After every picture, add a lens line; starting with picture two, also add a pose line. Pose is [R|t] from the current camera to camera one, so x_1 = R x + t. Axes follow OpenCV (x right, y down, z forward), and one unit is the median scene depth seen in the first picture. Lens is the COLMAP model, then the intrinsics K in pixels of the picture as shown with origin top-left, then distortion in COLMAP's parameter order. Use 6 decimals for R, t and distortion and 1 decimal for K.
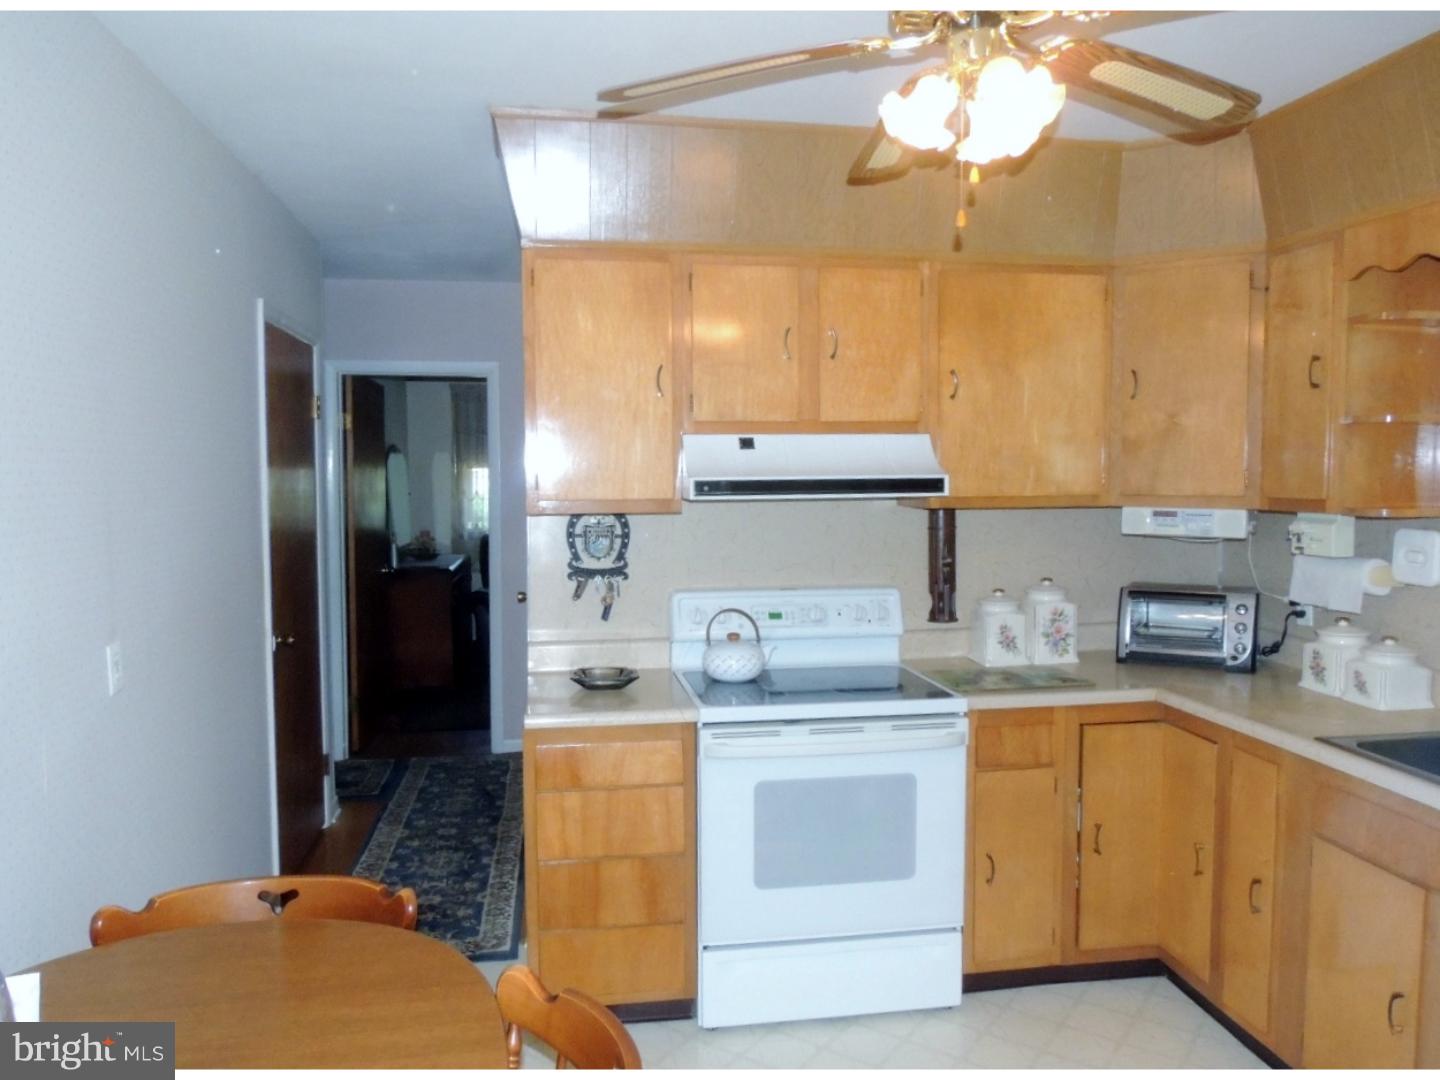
lens RADIAL K [[1027.2, 0, 715.2], [0, 1027.2, 537.8], [0, 0, 1]] dist [-0.031121, 0.005155]
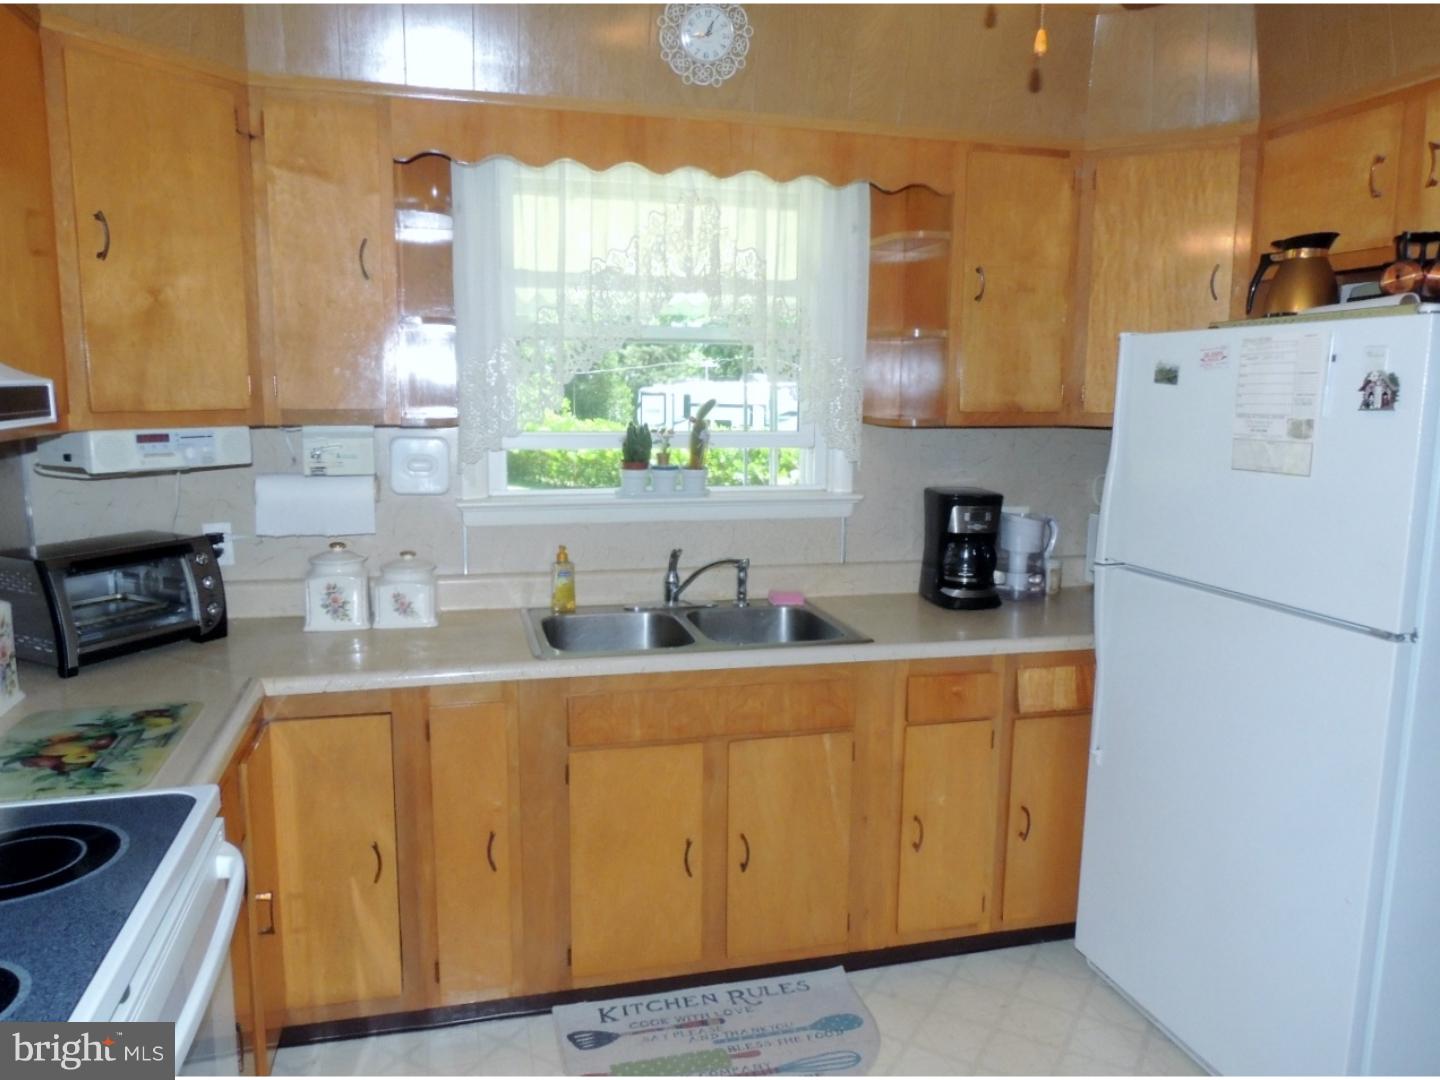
lens RADIAL K [[1027.2, 0, 715.2], [0, 1027.2, 537.8], [0, 0, 1]] dist [-0.031121, 0.005155]
pose [[-0.091801, -0.153409, 0.983889, -0.276722], [0.046856, 0.986302, 0.158157, -0.048740], [-0.994674, 0.060620, -0.083355, 0.704280]]
